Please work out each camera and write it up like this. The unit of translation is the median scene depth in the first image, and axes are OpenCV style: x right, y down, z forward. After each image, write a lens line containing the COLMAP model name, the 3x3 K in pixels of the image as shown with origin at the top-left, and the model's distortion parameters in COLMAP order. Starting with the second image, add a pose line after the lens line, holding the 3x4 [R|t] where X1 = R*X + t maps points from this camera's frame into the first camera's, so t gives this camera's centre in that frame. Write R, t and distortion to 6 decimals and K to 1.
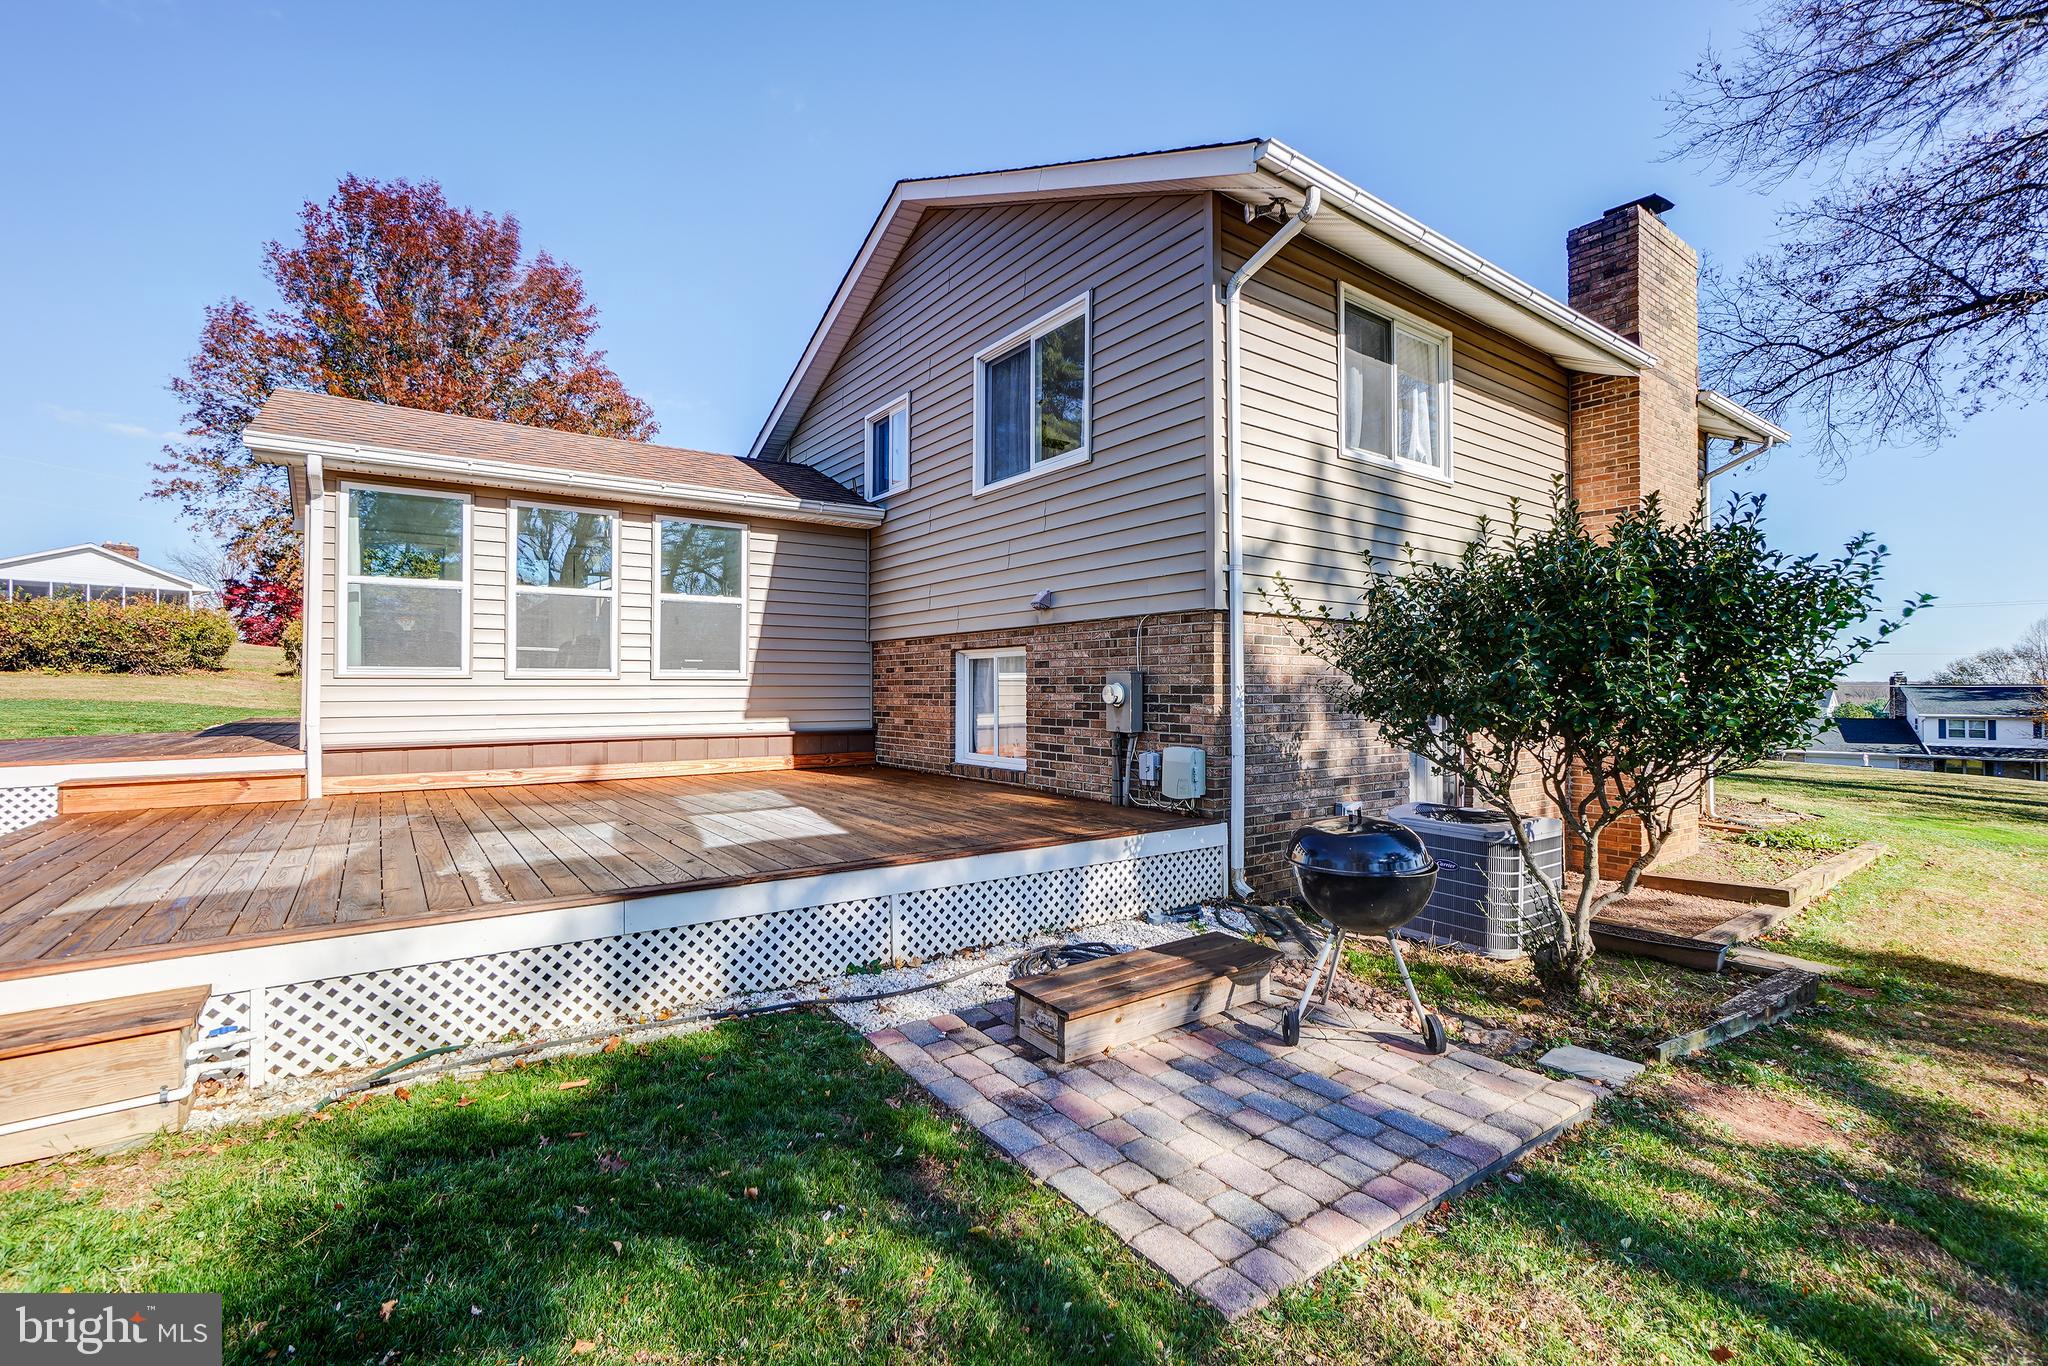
lens RADIAL K [[888.3, 0, 1023.0], [0, 888.3, 670.5], [0, 0, 1]] dist [-0.008927, 0.010600]
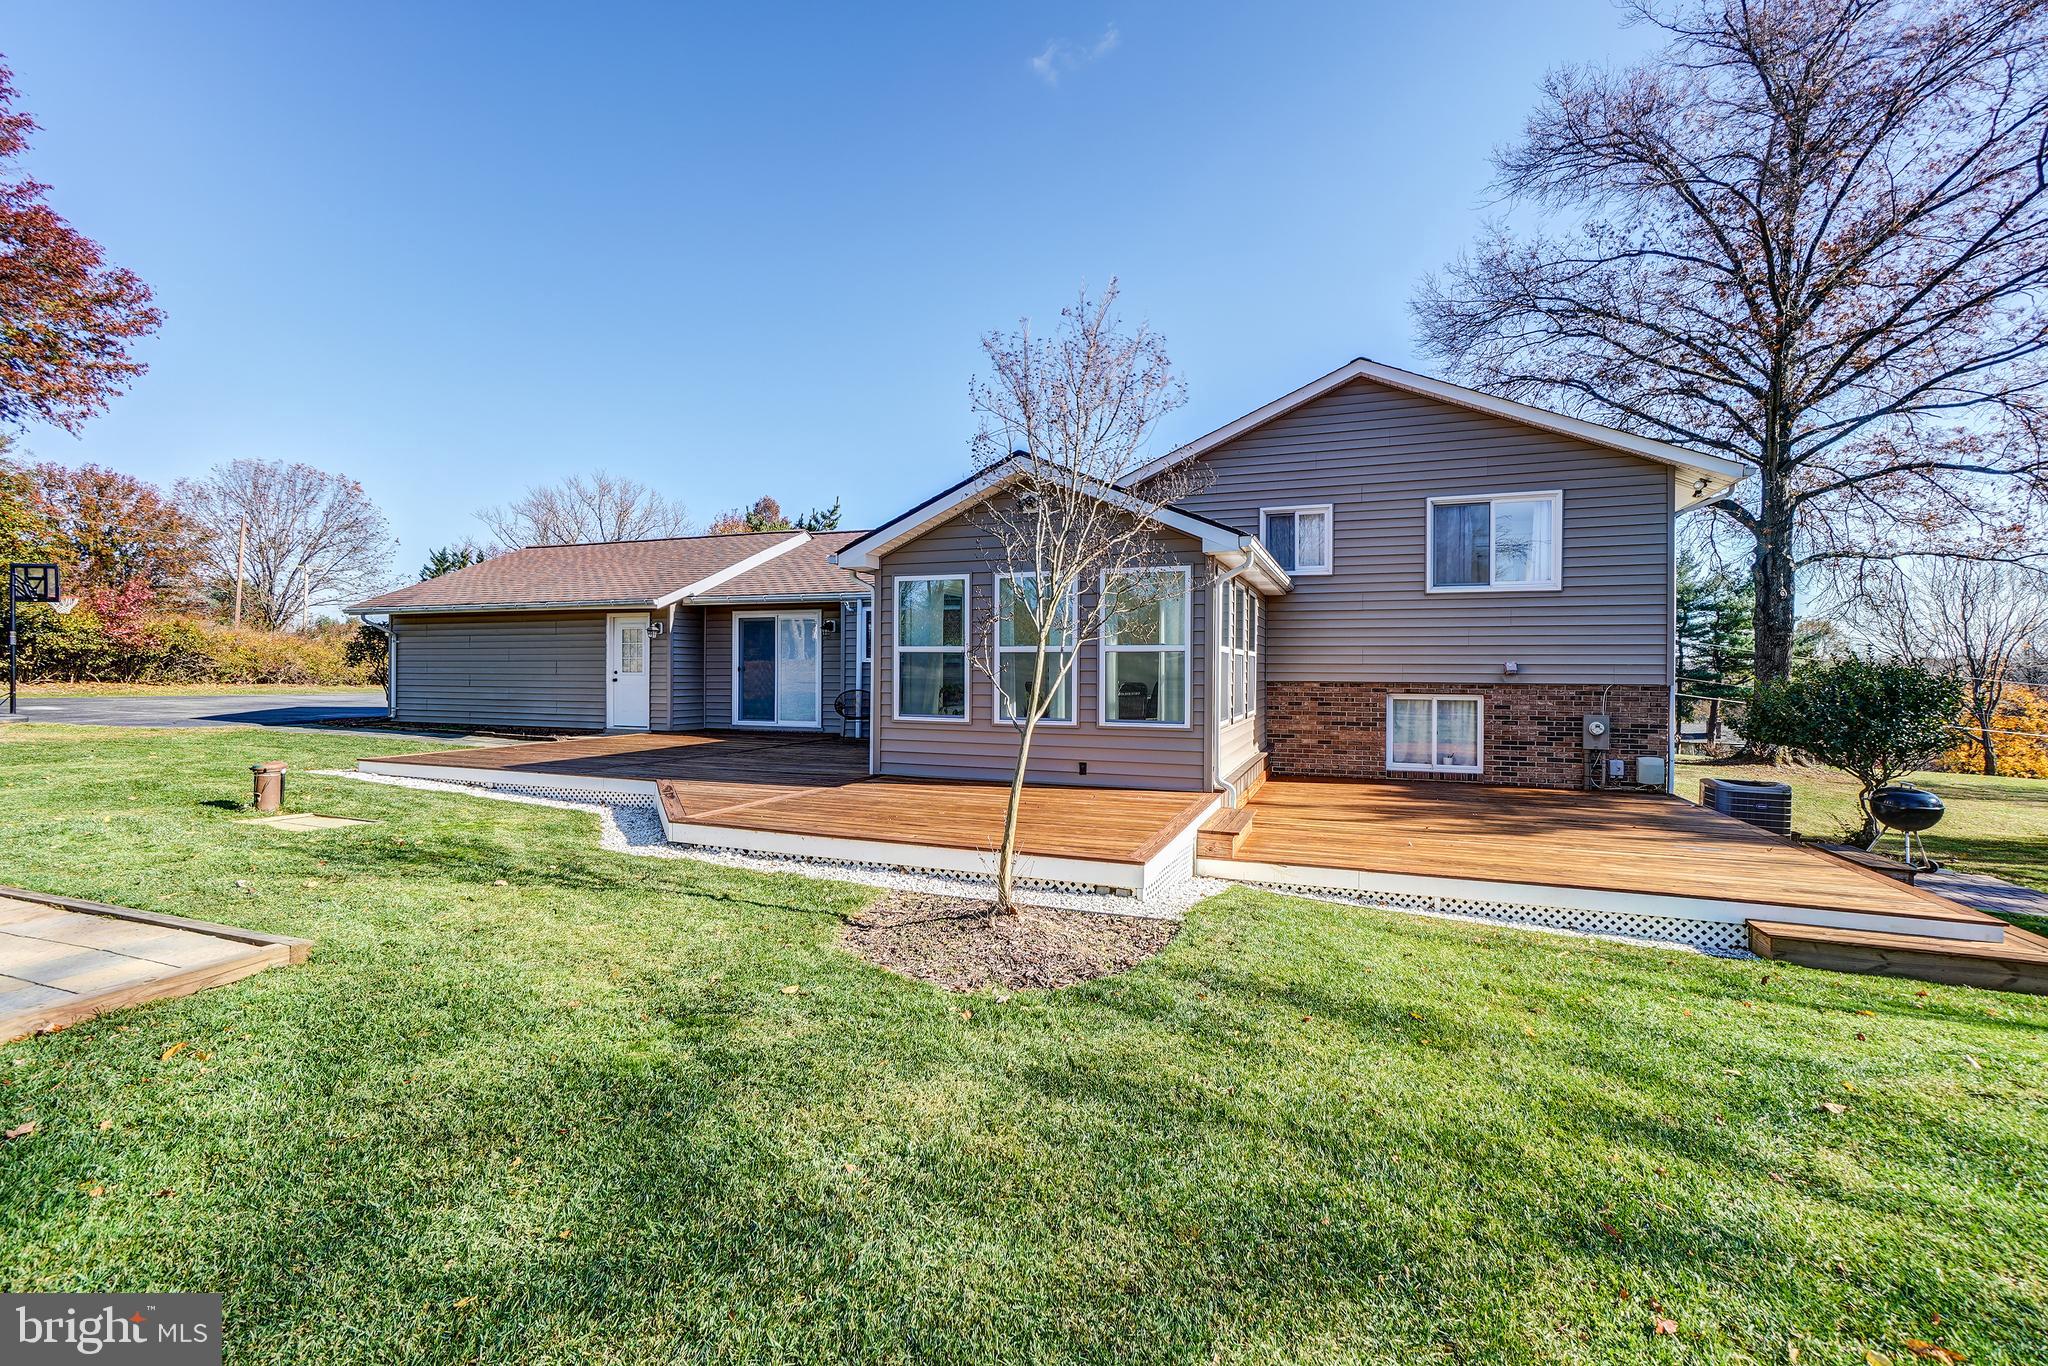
lens RADIAL K [[888.3, 0, 1015.0], [0, 888.3, 677.5], [0, 0, 1]] dist [-0.008927, 0.010600]
pose [[0.843138, 0.002313, 0.537692, -1.586665], [-0.017011, 0.999605, 0.022374, -0.081865], [-0.537428, -0.028011, 0.842844, 0.108694]]
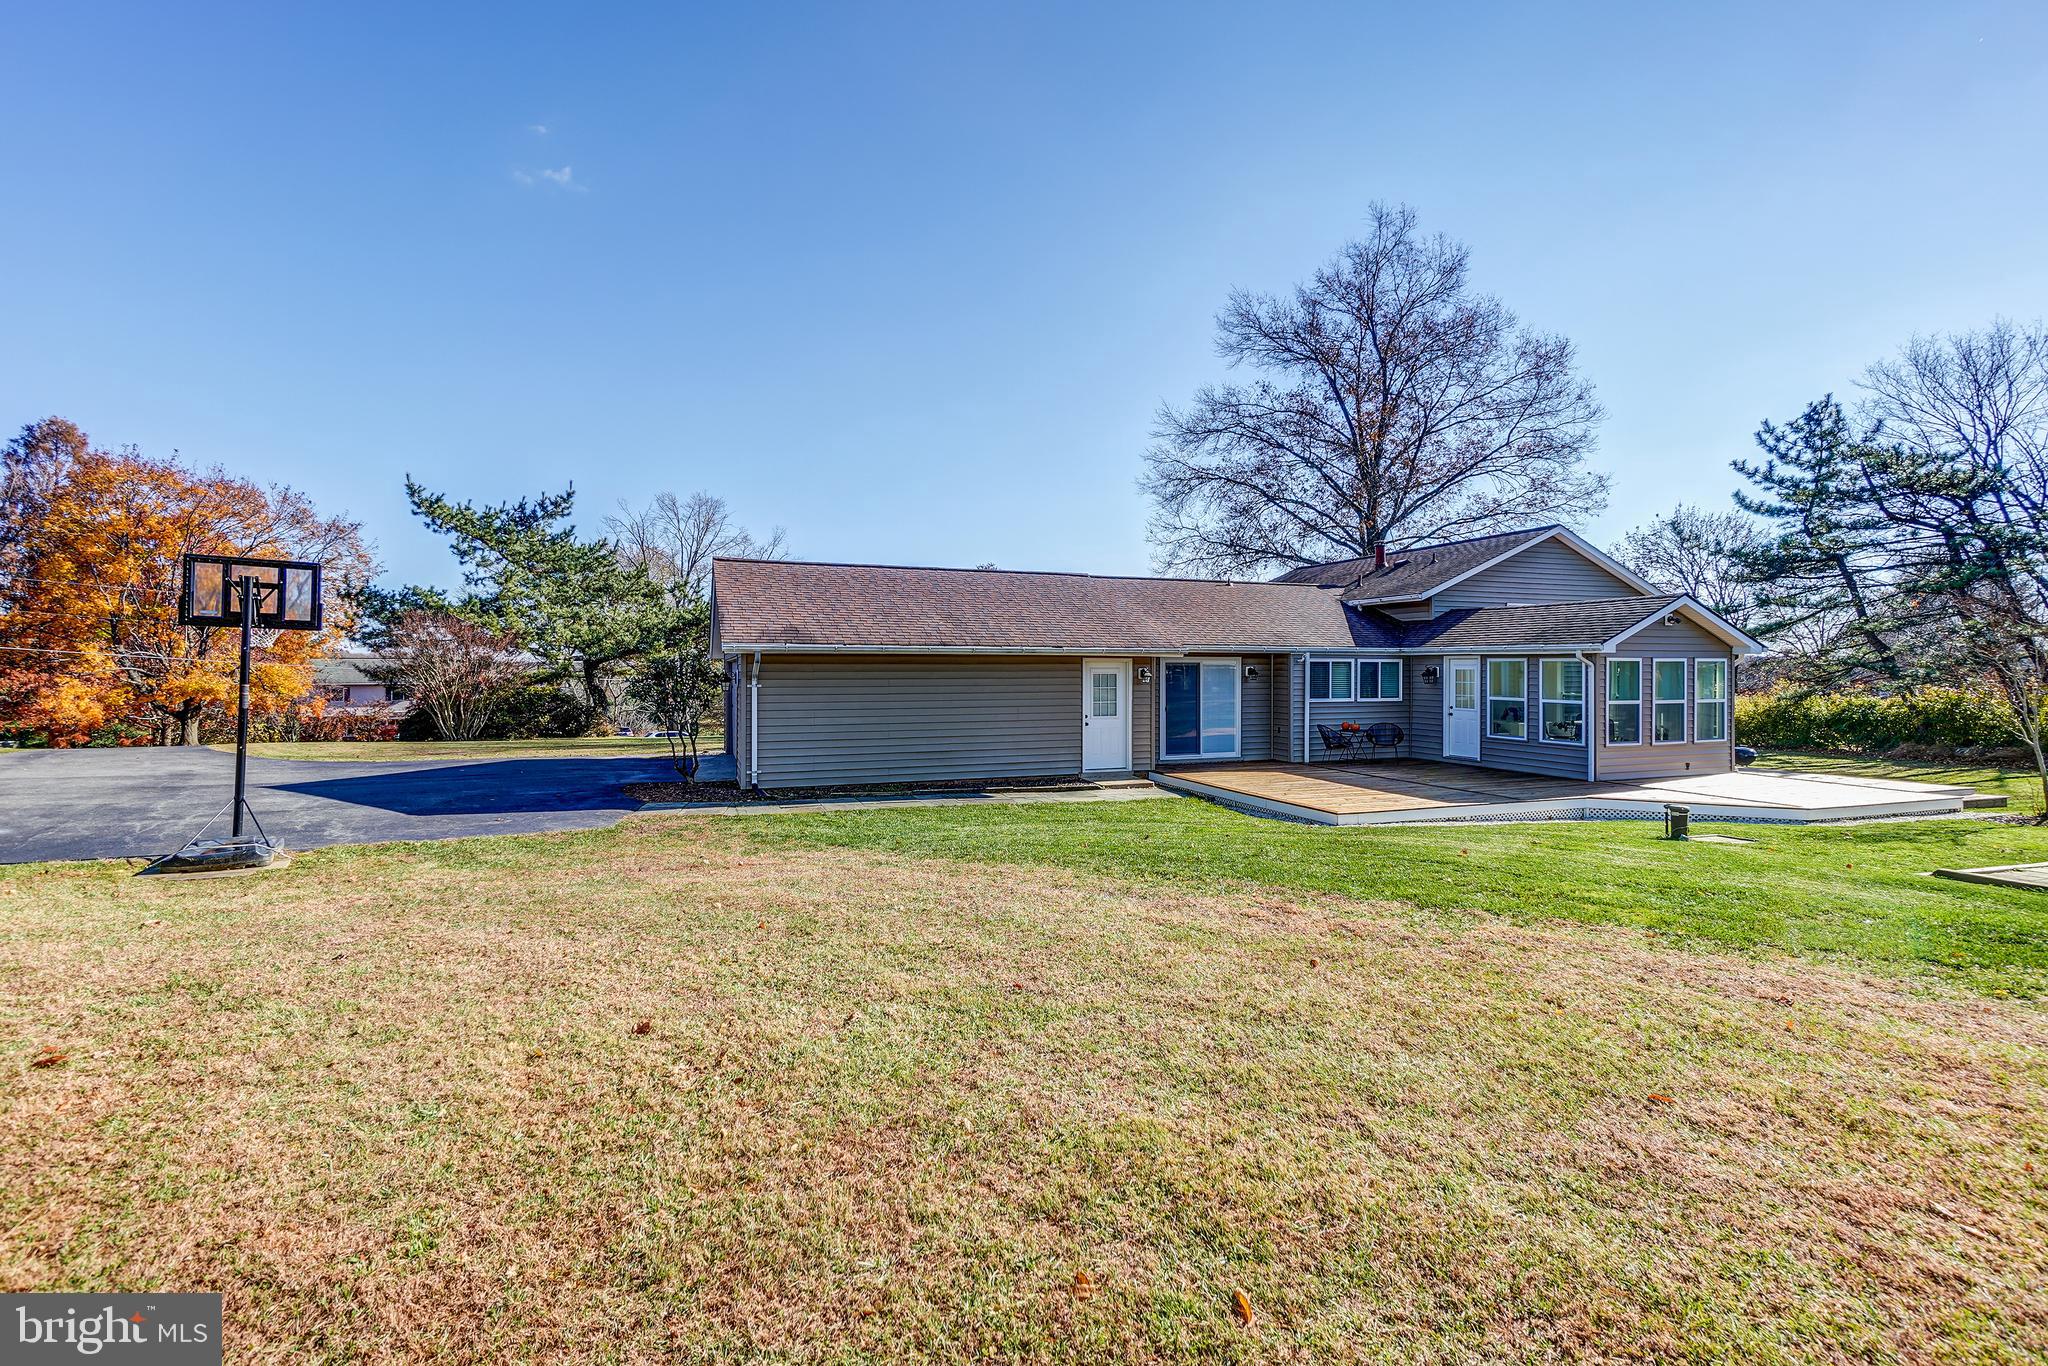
lens RADIAL K [[888.3, 0, 1018.8], [0, 888.3, 670.2], [0, 0, 1]] dist [-0.008927, 0.010600]
pose [[0.274245, 0.003786, 0.961652, -3.408969], [-0.017904, 0.999839, 0.001170, -0.143773], [-0.961493, -0.017538, 0.274268, 2.049917]]
